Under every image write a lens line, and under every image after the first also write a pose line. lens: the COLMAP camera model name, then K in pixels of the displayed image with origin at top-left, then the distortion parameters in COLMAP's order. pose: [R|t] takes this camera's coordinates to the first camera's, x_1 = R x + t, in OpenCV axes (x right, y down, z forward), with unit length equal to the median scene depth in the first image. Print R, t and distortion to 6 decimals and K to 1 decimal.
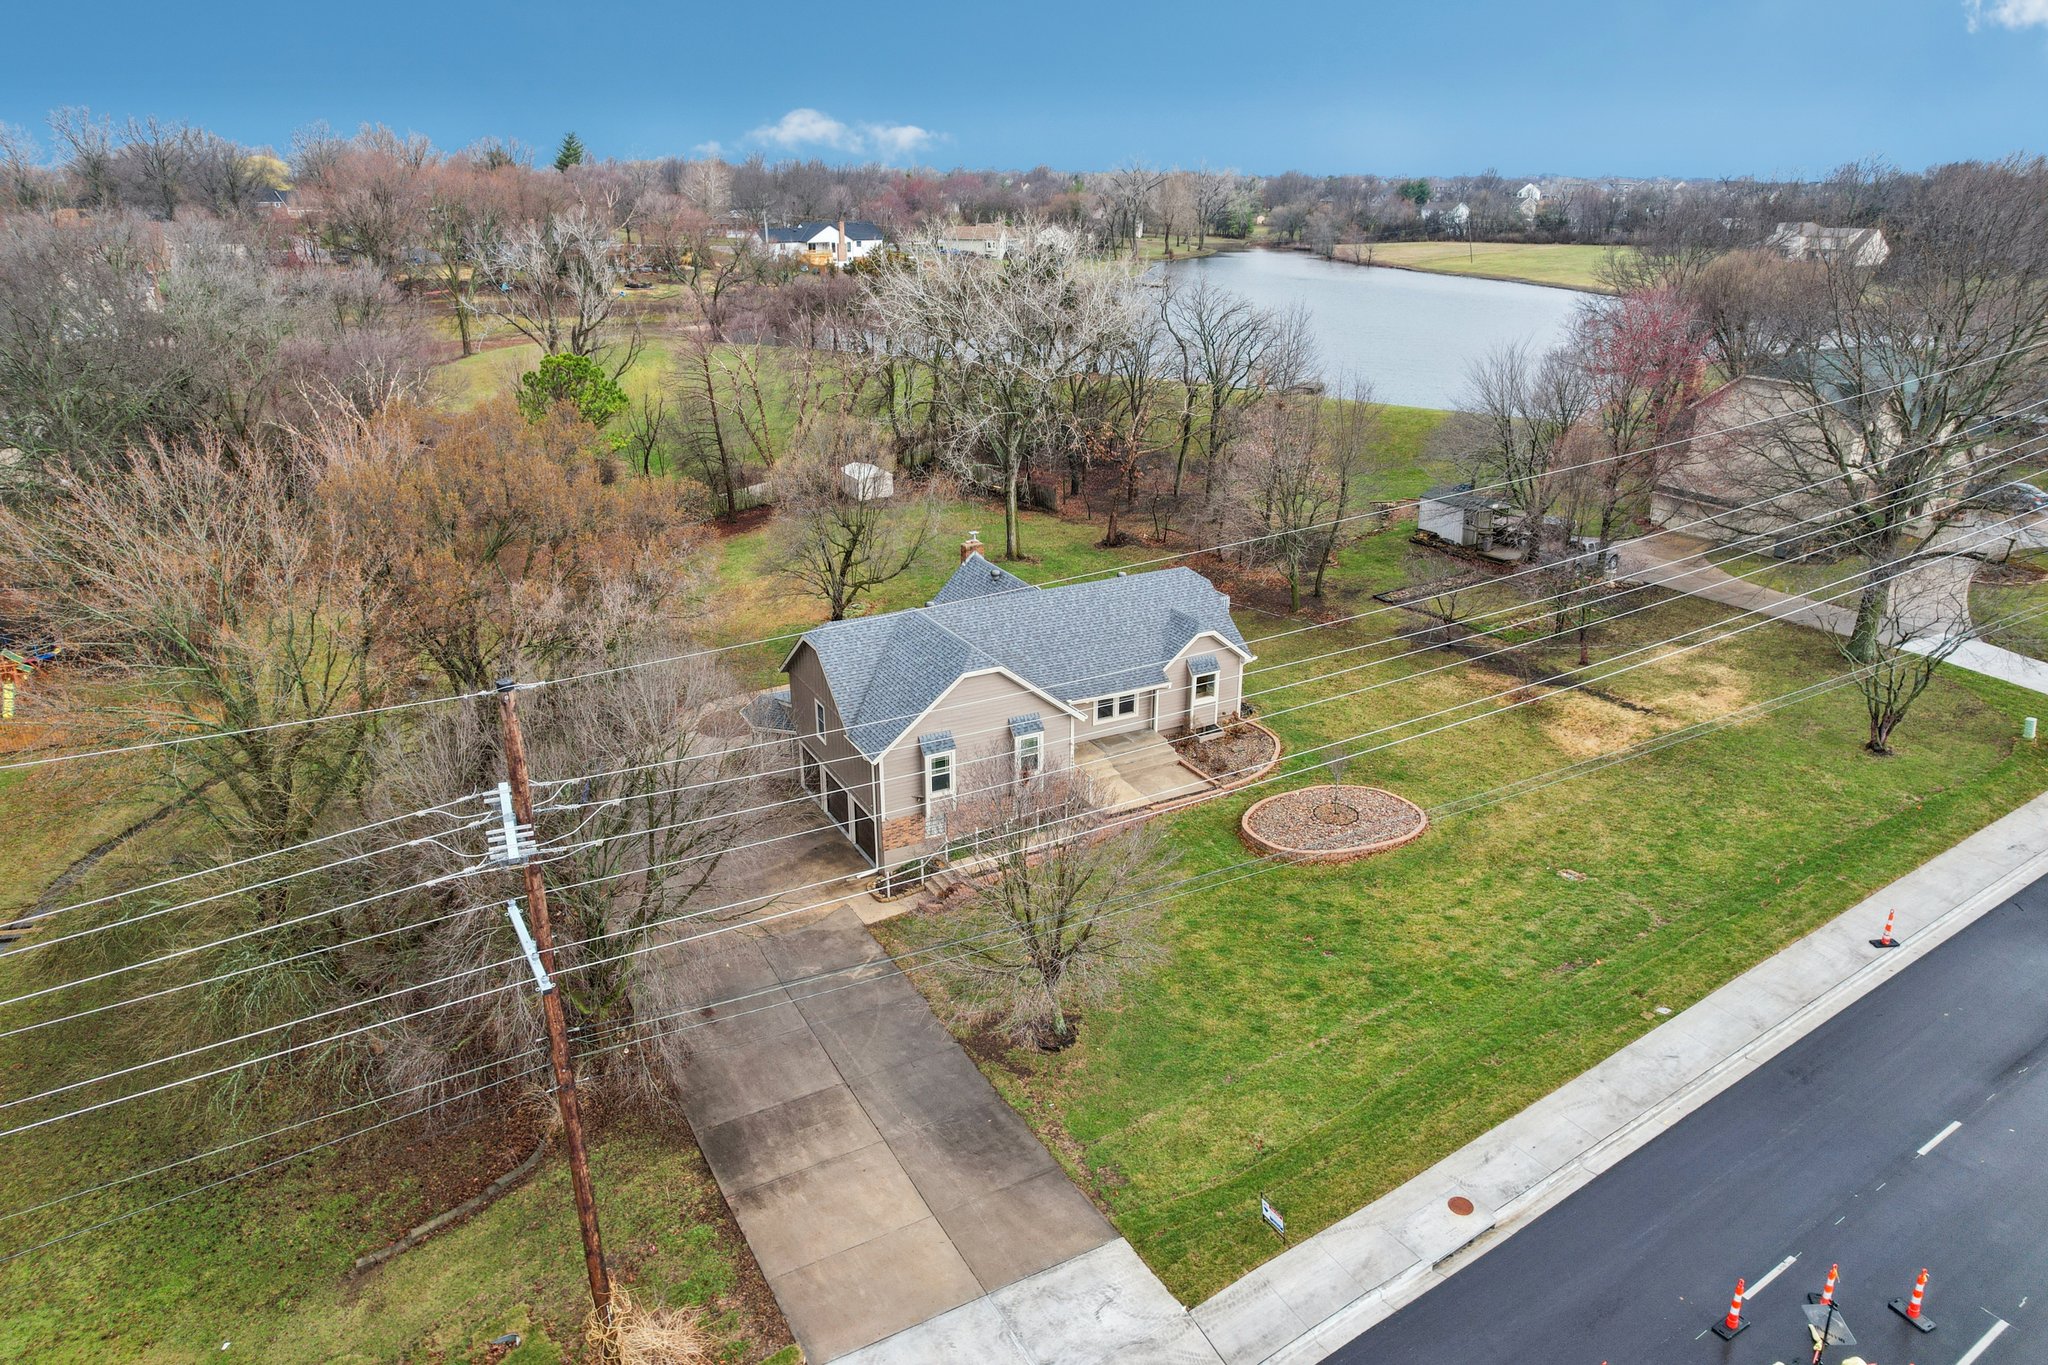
lens RADIAL K [[1337.5, 0, 1026.7], [0, 1337.5, 618.8], [0, 0, 1]] dist [-0.069561, 0.055580]
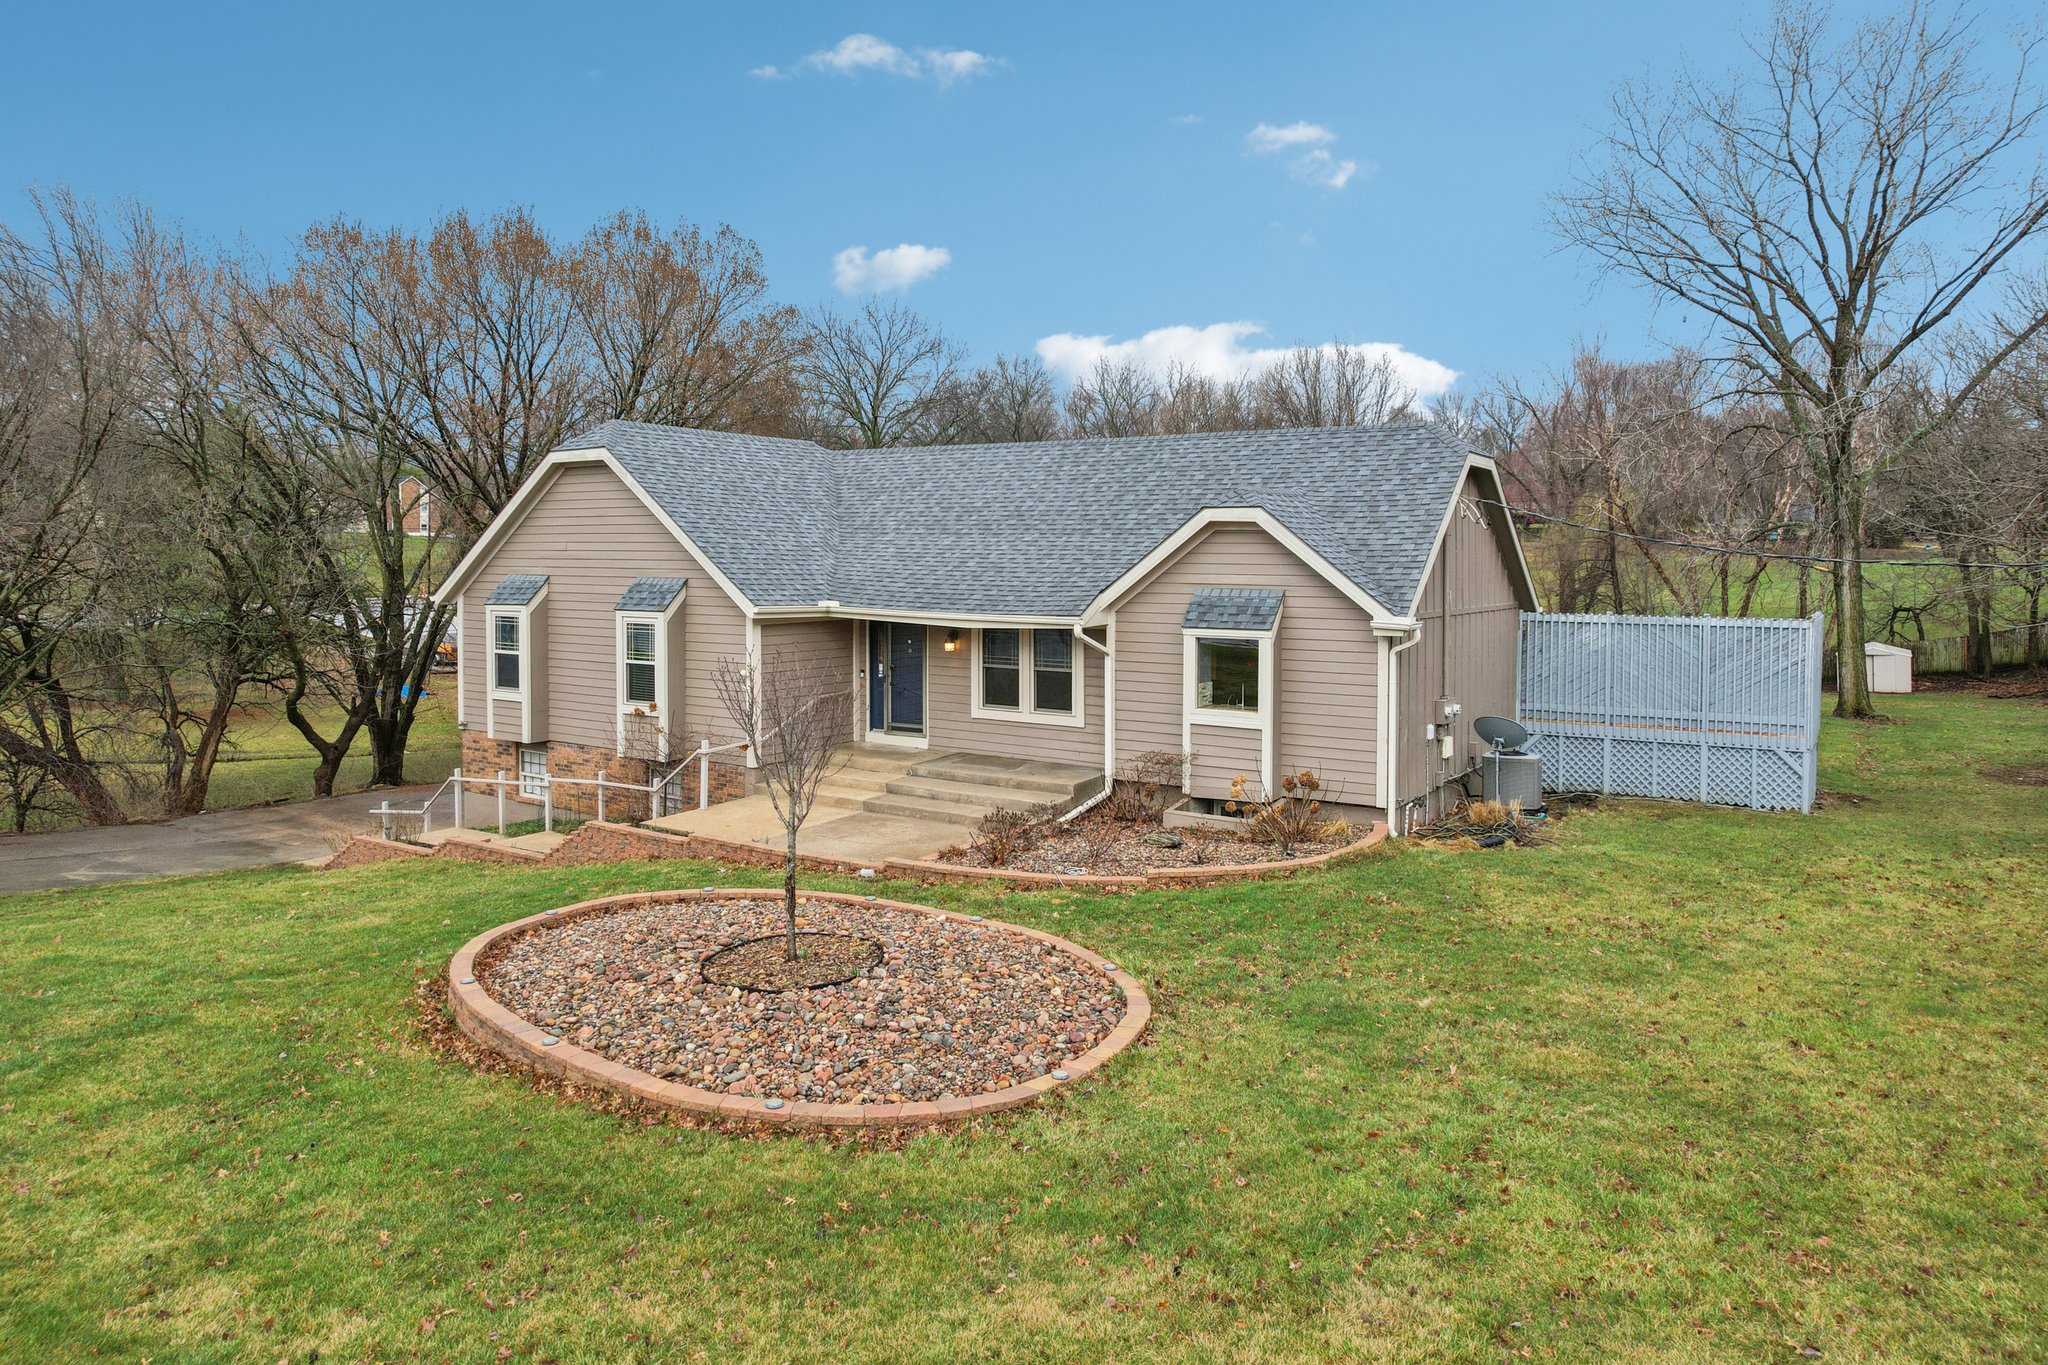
lens RADIAL K [[1337.5, 0, 1026.7], [0, 1337.5, 618.8], [0, 0, 1]] dist [-0.069561, 0.055580]
pose [[0.486063, 0.041527, -0.872937, 0.456490], [-0.282121, 0.952847, -0.111760, 0.101131], [0.827134, 0.300596, 0.474859, 0.890773]]
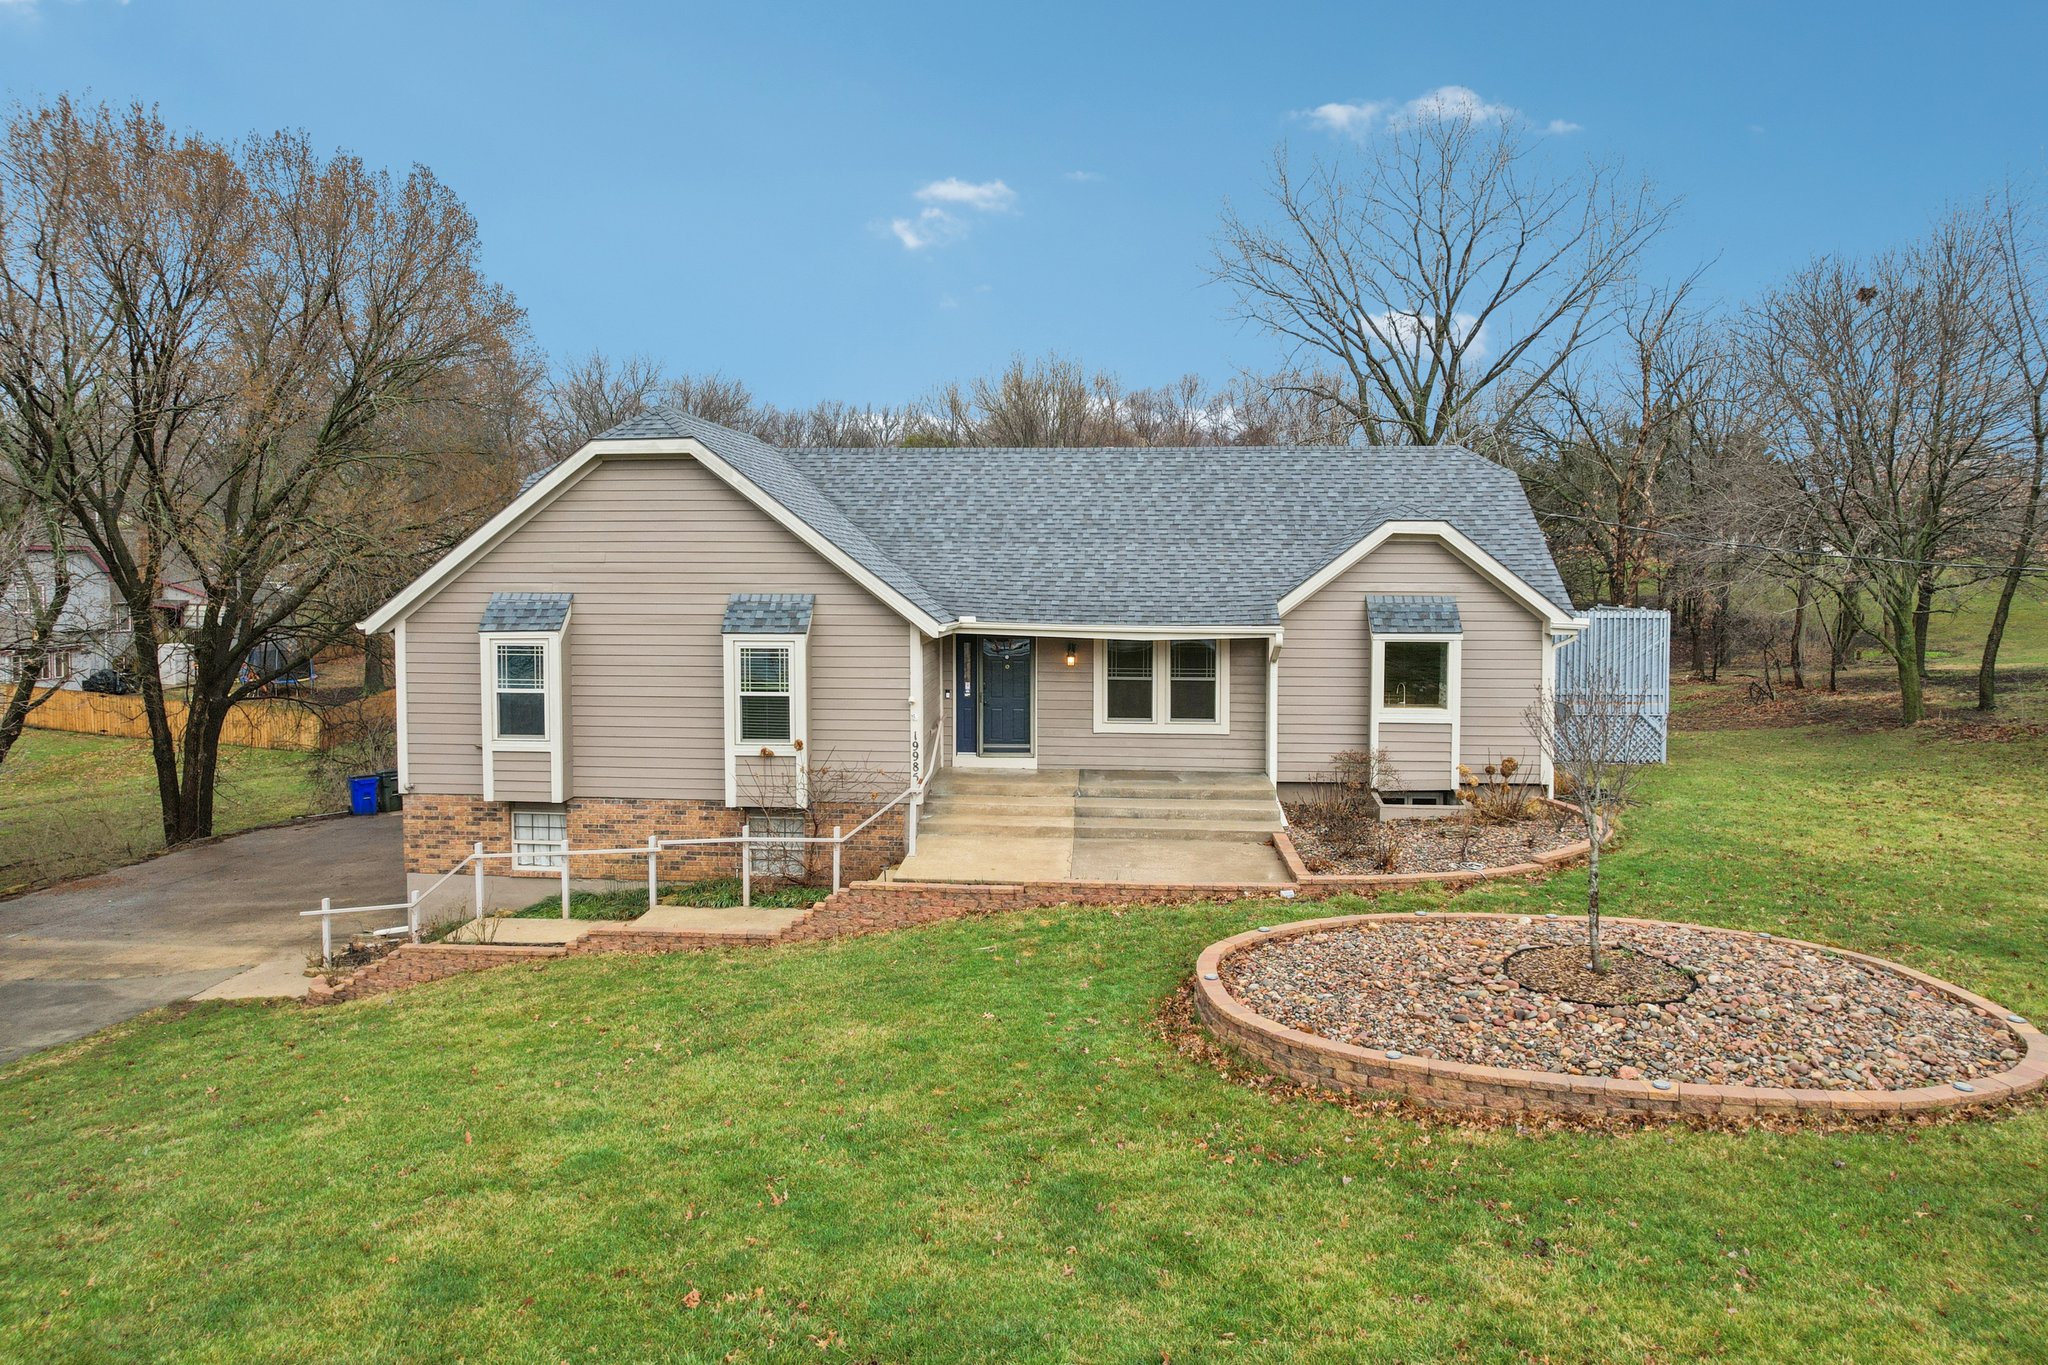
lens RADIAL K [[1337.5, 0, 1026.7], [0, 1337.5, 618.8], [0, 0, 1]] dist [-0.069561, 0.055580]
pose [[0.847641, 0.023125, -0.530066, 0.267070], [-0.168492, 0.959067, -0.227599, 0.155308], [0.503105, 0.282235, 0.816841, 0.720622]]
